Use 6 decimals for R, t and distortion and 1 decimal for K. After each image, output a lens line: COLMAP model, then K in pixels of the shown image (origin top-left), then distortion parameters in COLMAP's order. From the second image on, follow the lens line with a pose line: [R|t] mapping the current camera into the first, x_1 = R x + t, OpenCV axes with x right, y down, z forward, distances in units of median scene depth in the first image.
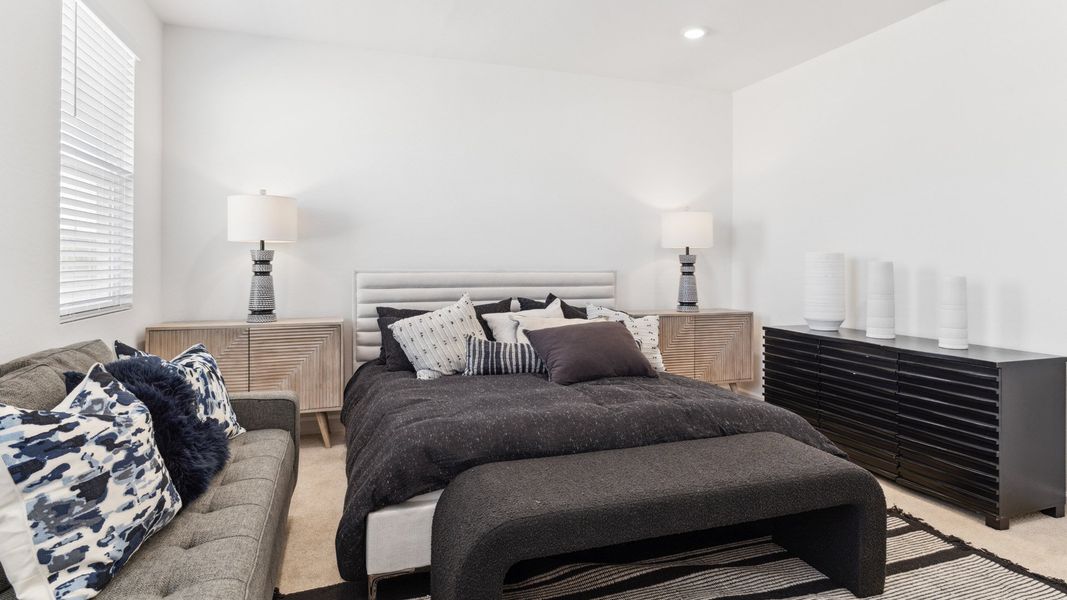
lens RADIAL K [[572.2, 0, 536.3], [0, 572.2, 266.2], [0, 0, 1]] dist [0.000797, -0.000962]
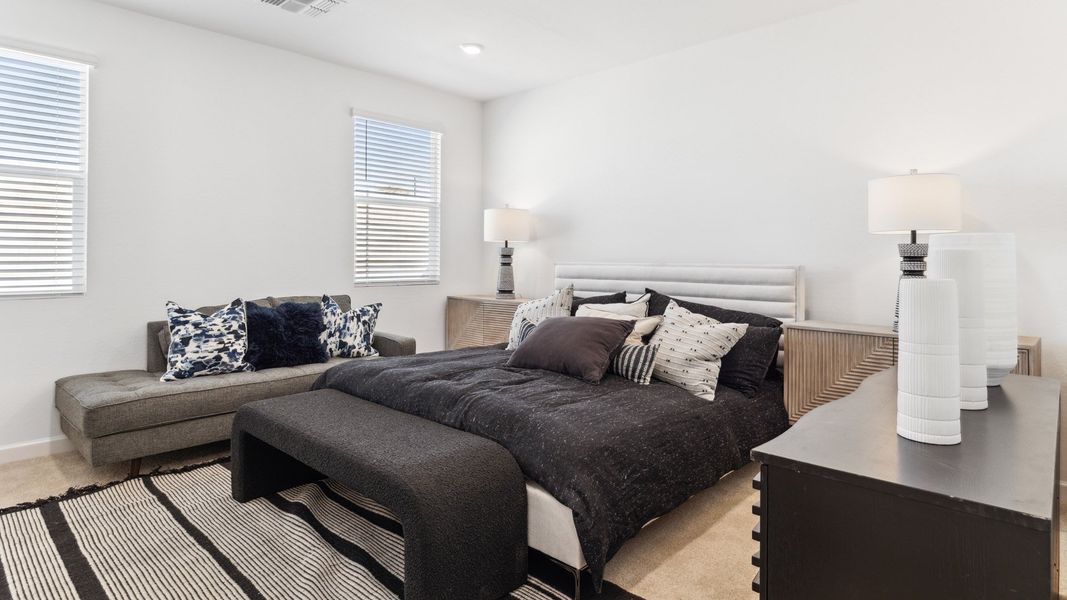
lens RADIAL K [[572.2, 0, 536.3], [0, 572.2, 266.2], [0, 0, 1]] dist [0.000797, -0.000962]
pose [[0.477187, 0.012634, -0.878711, 1.276182], [-0.008348, 0.999917, 0.009844, 0.005273], [0.878762, 0.002638, 0.477252, 0.650558]]
